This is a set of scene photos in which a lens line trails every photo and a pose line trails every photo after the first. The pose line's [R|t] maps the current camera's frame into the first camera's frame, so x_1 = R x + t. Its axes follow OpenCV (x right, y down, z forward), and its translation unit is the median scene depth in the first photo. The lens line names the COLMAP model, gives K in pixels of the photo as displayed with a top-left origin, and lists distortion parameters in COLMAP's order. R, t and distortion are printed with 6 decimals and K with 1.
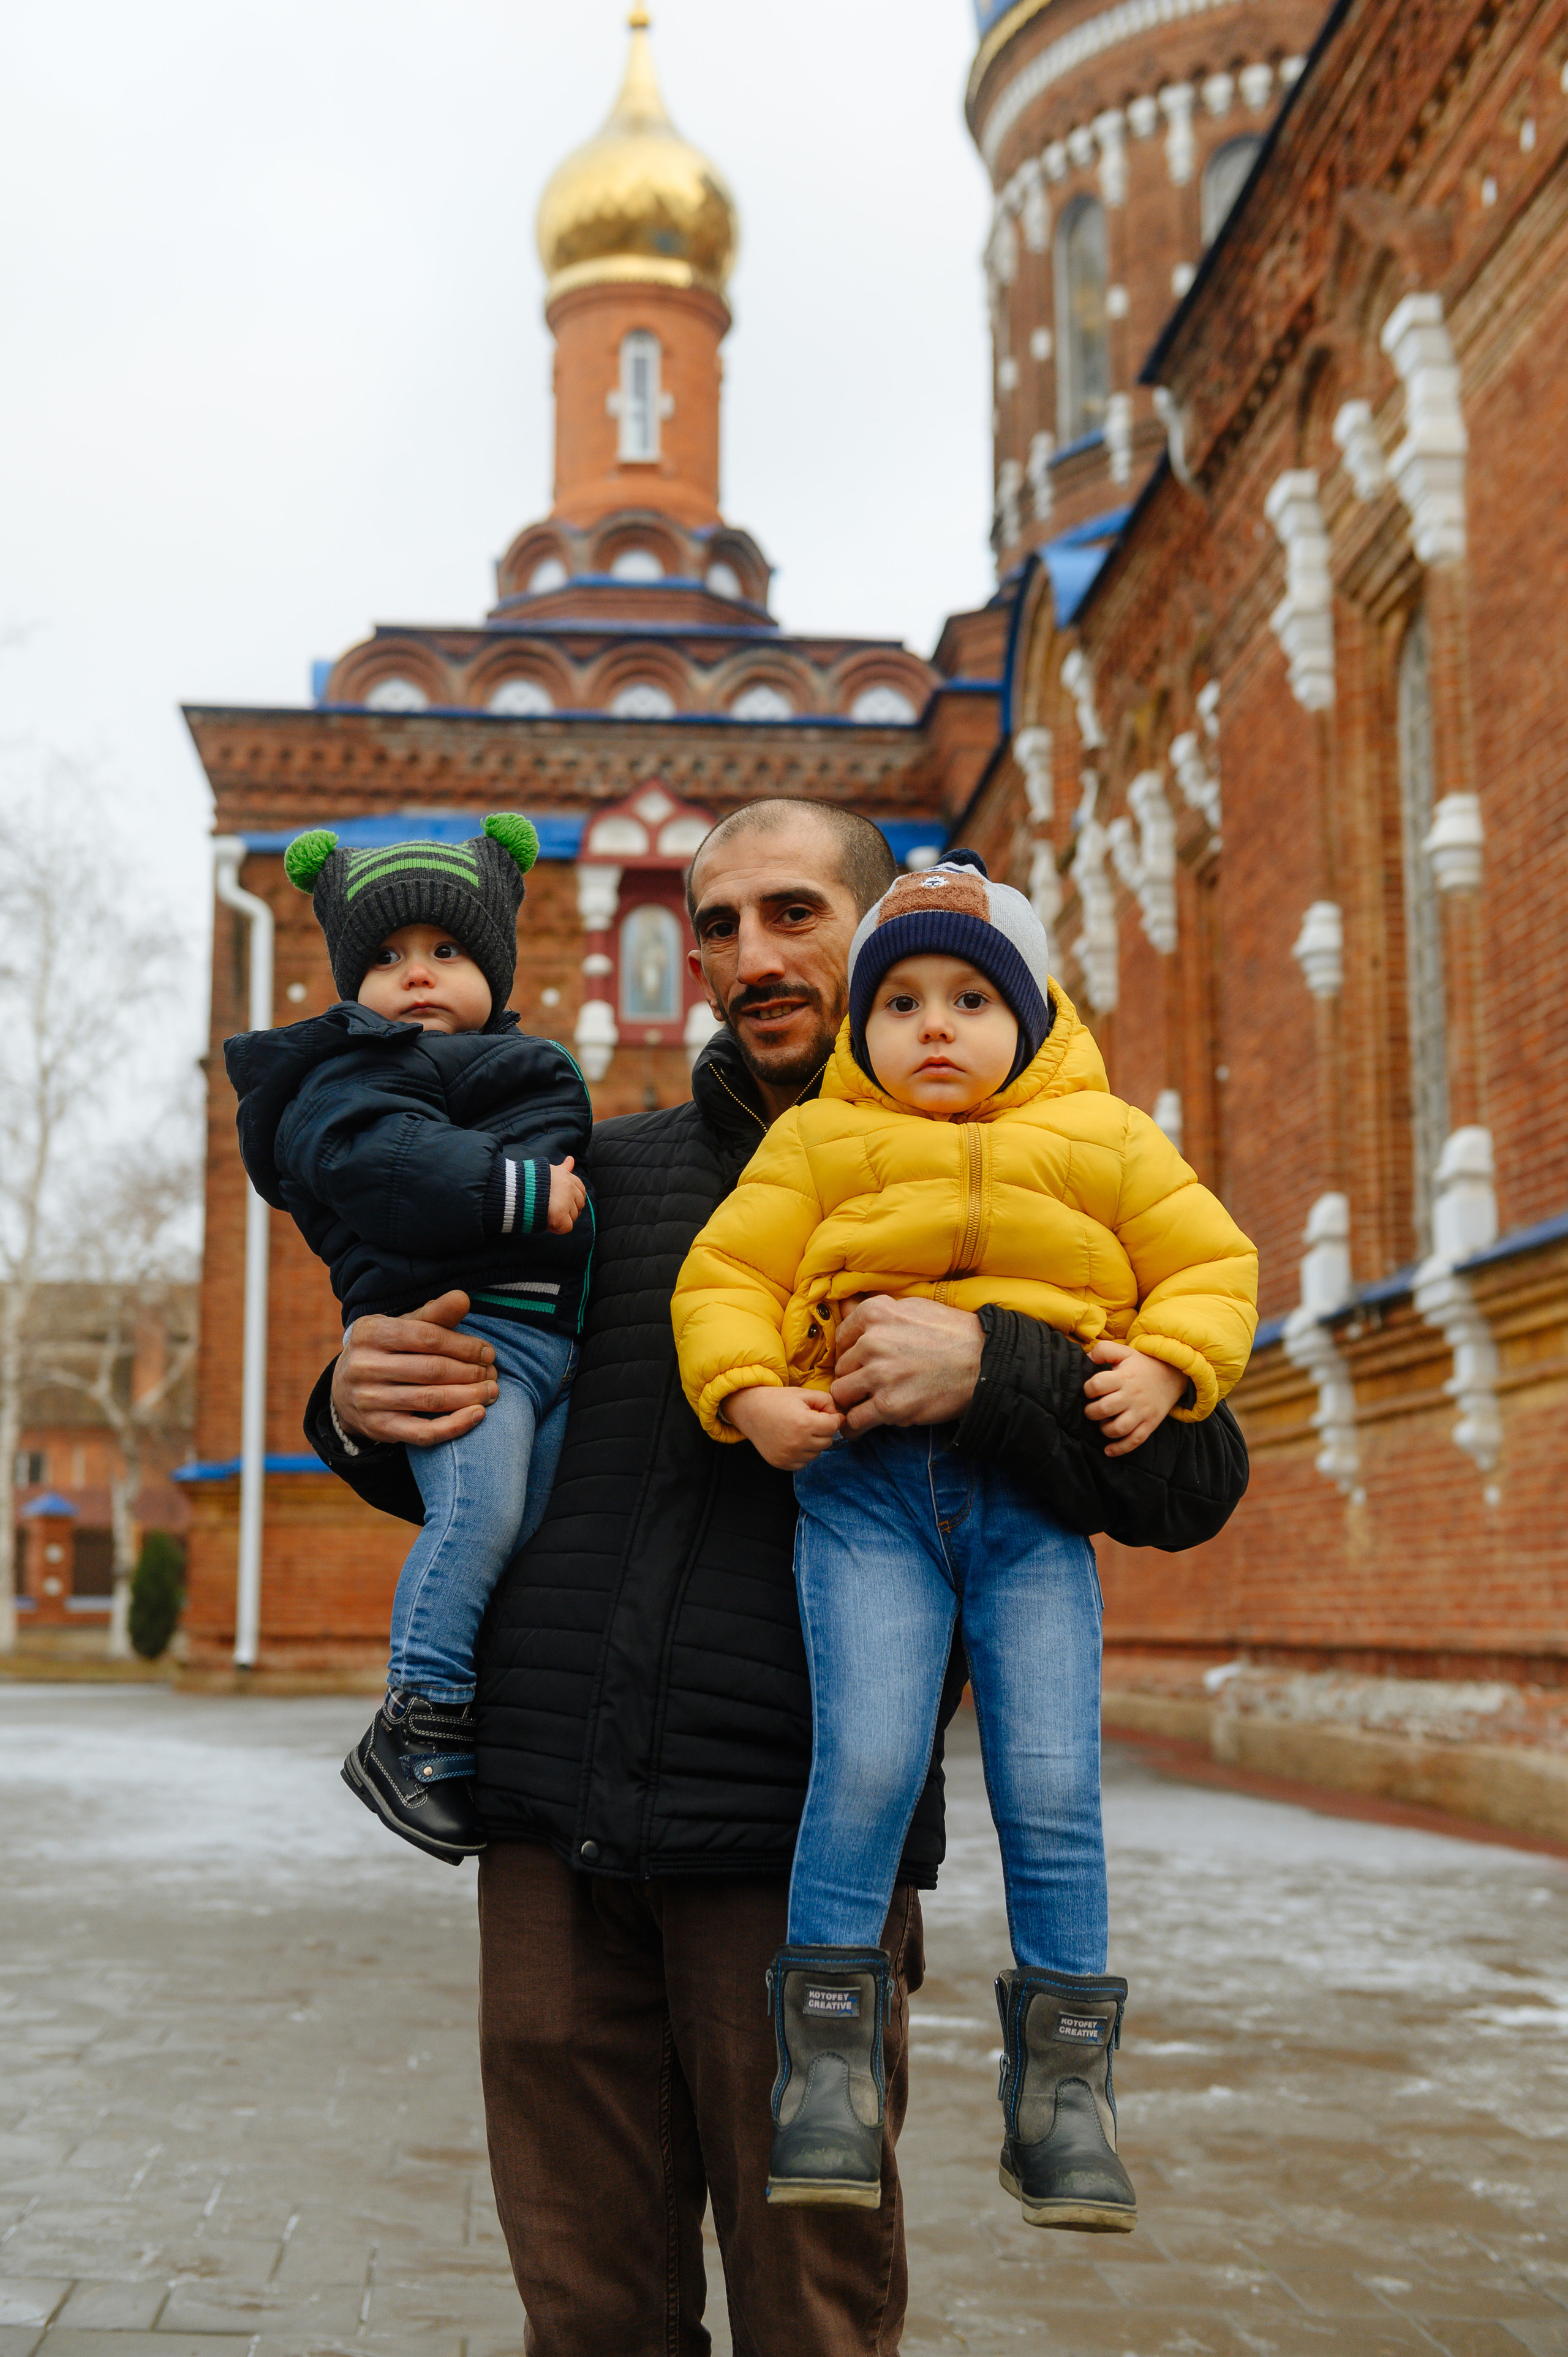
lens RADIAL K [[2888.0, 0, 808.5], [0, 2888.0, 1189.8], [0, 0, 1]] dist [-0.011849, 0.000000]
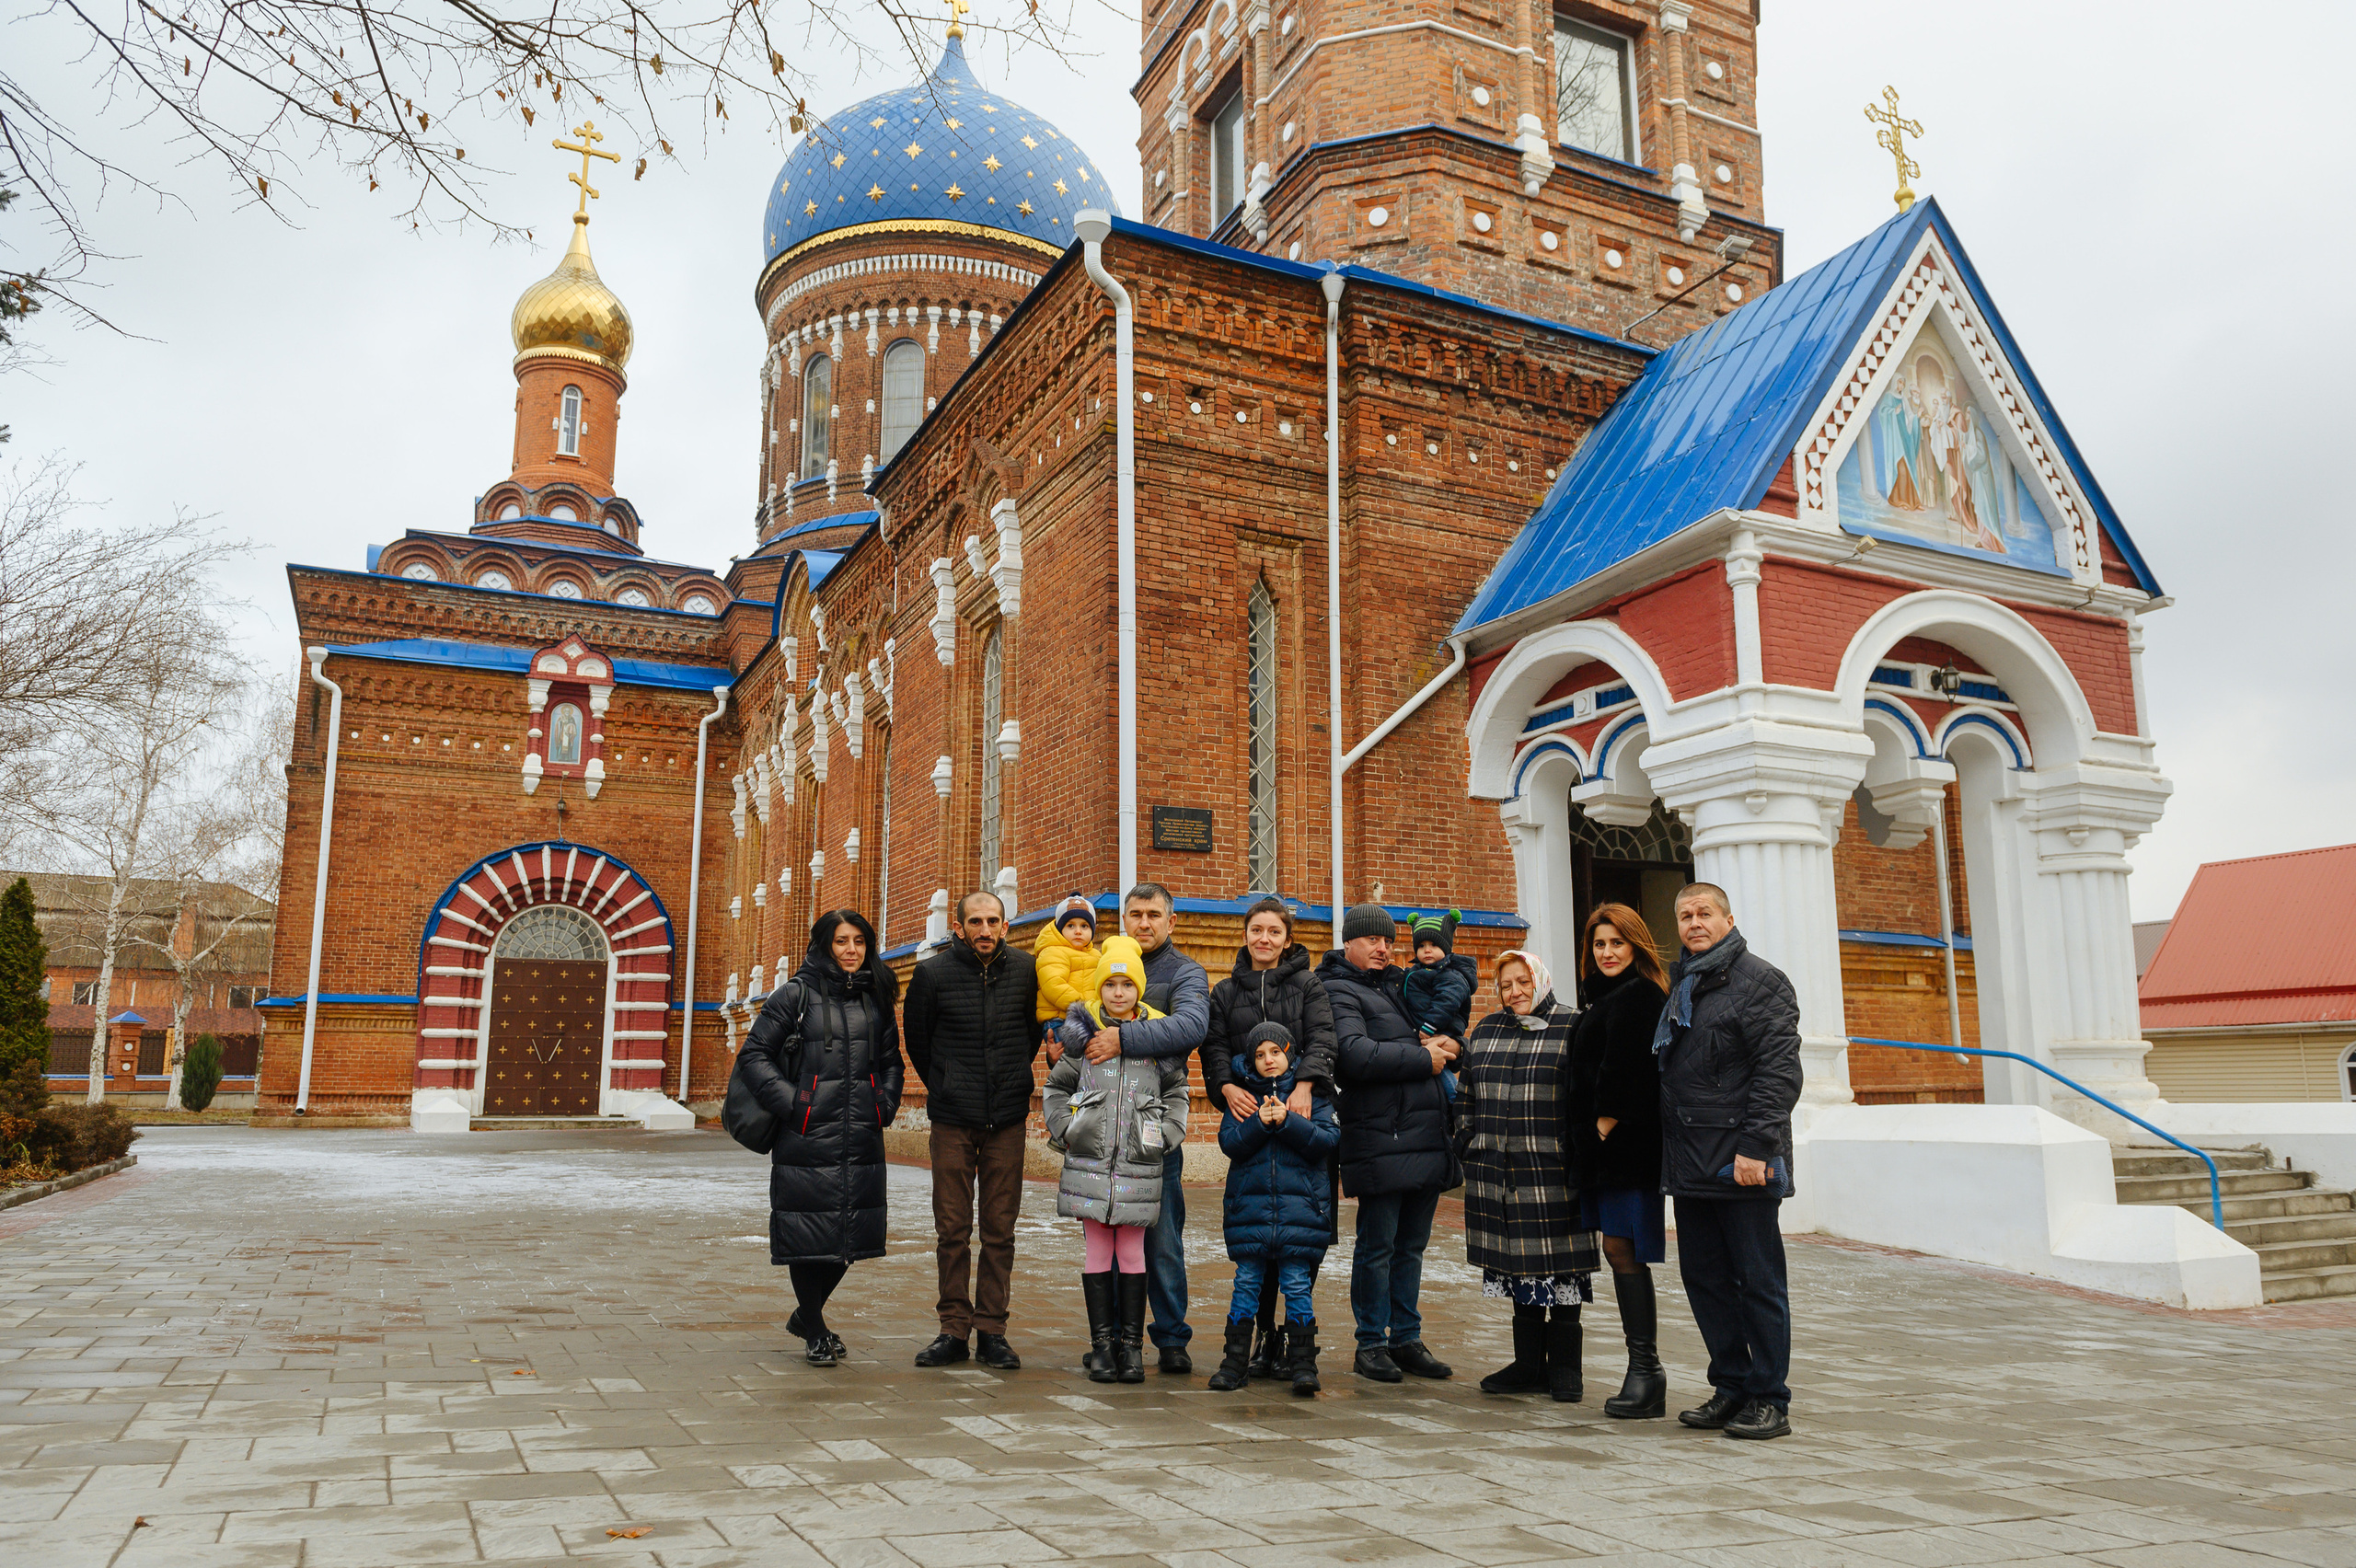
lens RADIAL K [[1827.4, 0, 1206.0], [0, 1827.4, 778.8], [0, 0, 1]] dist [0.007042, -0.020826]
pose [[0.930620, 0.060917, 0.360882, -0.094675], [-0.052320, 0.998066, -0.033554, -0.031072], [-0.362228, 0.012345, 0.932008, -0.253014]]
